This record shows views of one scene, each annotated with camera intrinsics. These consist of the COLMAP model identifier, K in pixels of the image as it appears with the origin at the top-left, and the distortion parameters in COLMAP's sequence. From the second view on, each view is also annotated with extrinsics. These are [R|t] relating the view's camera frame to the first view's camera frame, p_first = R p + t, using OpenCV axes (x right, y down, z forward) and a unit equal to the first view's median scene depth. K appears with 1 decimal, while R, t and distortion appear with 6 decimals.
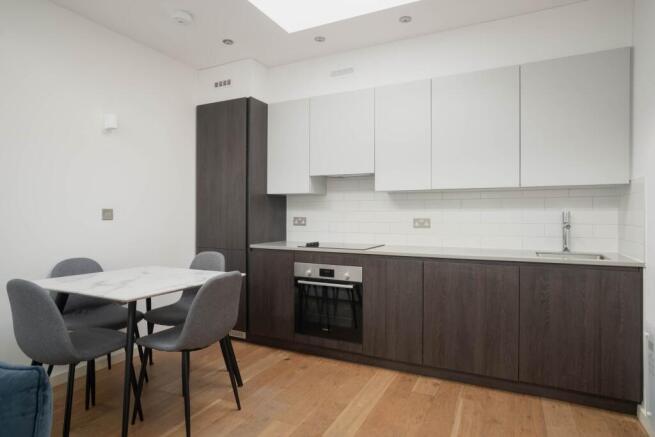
lens RADIAL K [[374.1, 0, 327.5], [0, 374.1, 218.5], [0, 0, 1]] dist [0.001672, 0.002160]
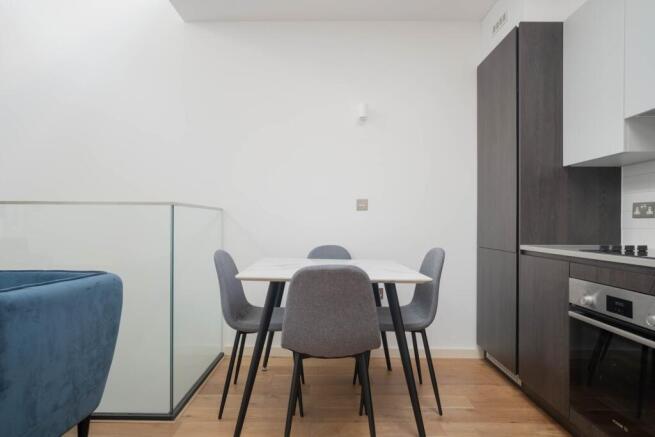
lens RADIAL K [[395.2, 0, 327.5], [0, 395.2, 218.5], [0, 0, 1]] dist [-0.001313, 0.000420]
pose [[0.446776, -0.011500, -0.894572, 0.300929], [-0.008258, 0.999822, -0.016977, 0.042803], [0.894608, 0.014973, 0.446601, 0.433850]]
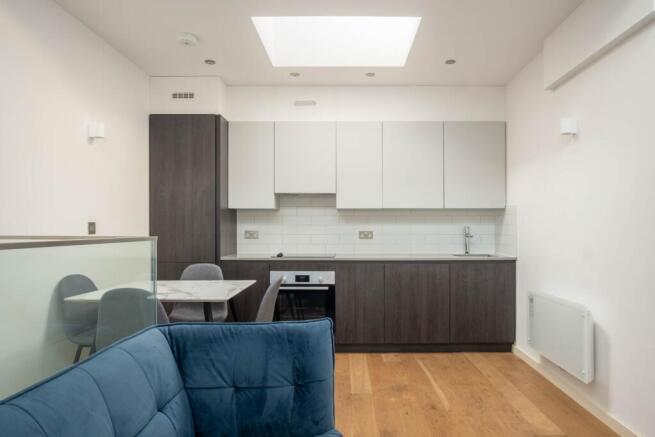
lens RADIAL K [[419.7, 0, 347.6], [0, 419.7, 233.0], [0, 0, 1]] dist [-0.000948, 0.000208]
pose [[0.890641, -0.005075, 0.454679, -0.477734], [0.005728, 0.999984, -0.000058, 0.006029], [-0.454672, 0.002656, 0.890655, -0.221427]]
